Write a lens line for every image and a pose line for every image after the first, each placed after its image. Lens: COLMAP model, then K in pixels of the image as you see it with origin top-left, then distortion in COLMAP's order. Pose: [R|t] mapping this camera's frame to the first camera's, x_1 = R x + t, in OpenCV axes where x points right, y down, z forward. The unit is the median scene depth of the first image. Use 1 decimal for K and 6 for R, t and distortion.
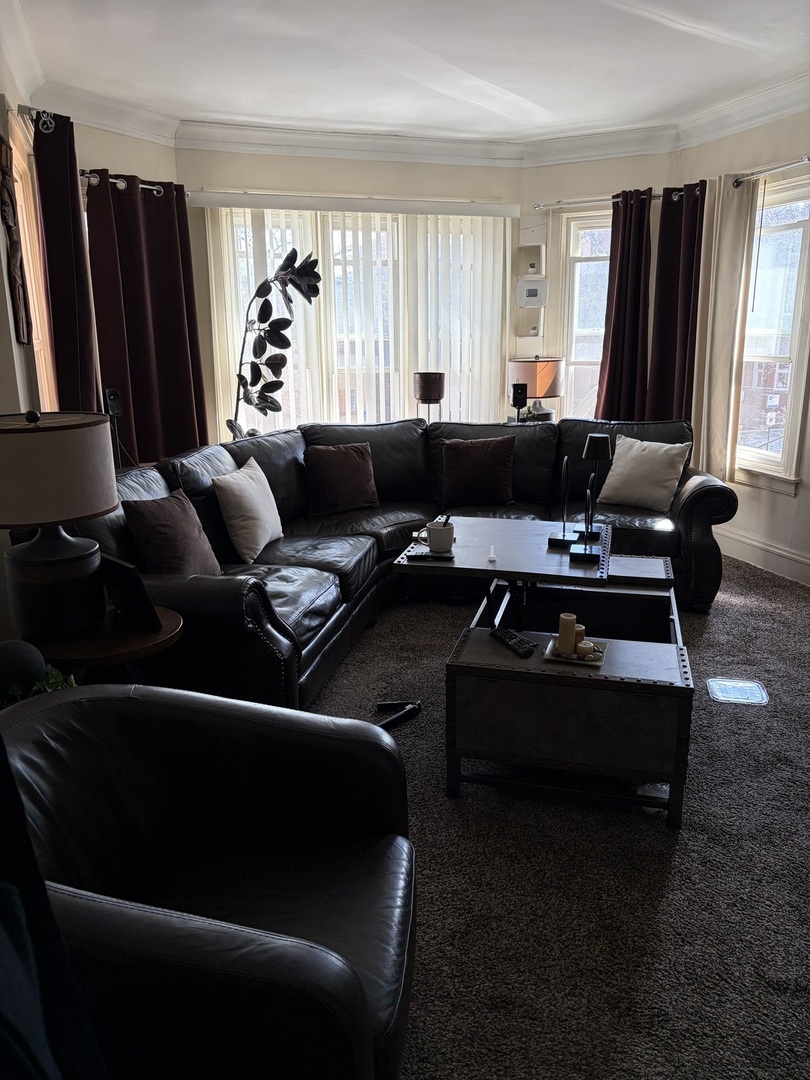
lens RADIAL K [[817.1, 0, 405.0], [0, 817.1, 540.0], [0, 0, 1]] dist [0.051928, -0.061936]
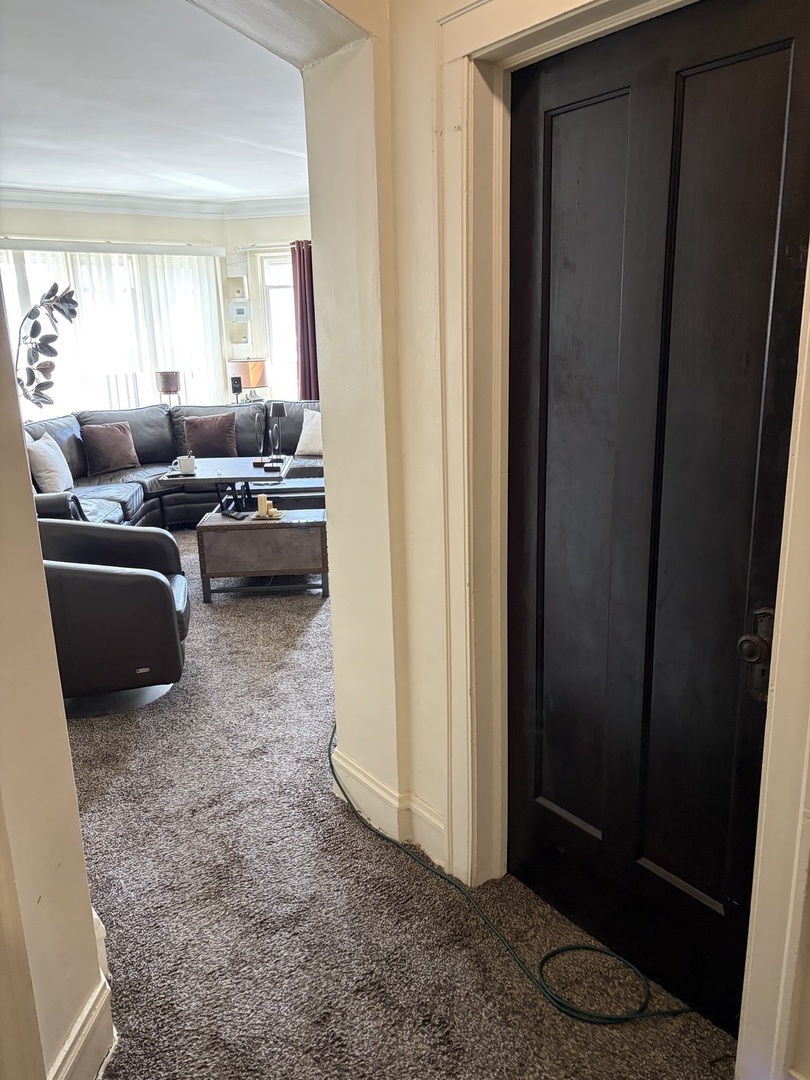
lens RADIAL K [[808.9, 0, 401.3], [0, 808.9, 526.5], [0, 0, 1]] dist [0.000294, -0.002908]
pose [[0.951208, -0.091312, 0.294731, -0.021919], [0.096749, 0.995301, -0.003886, 0.099382], [-0.292991, 0.032212, 0.955572, -0.406024]]
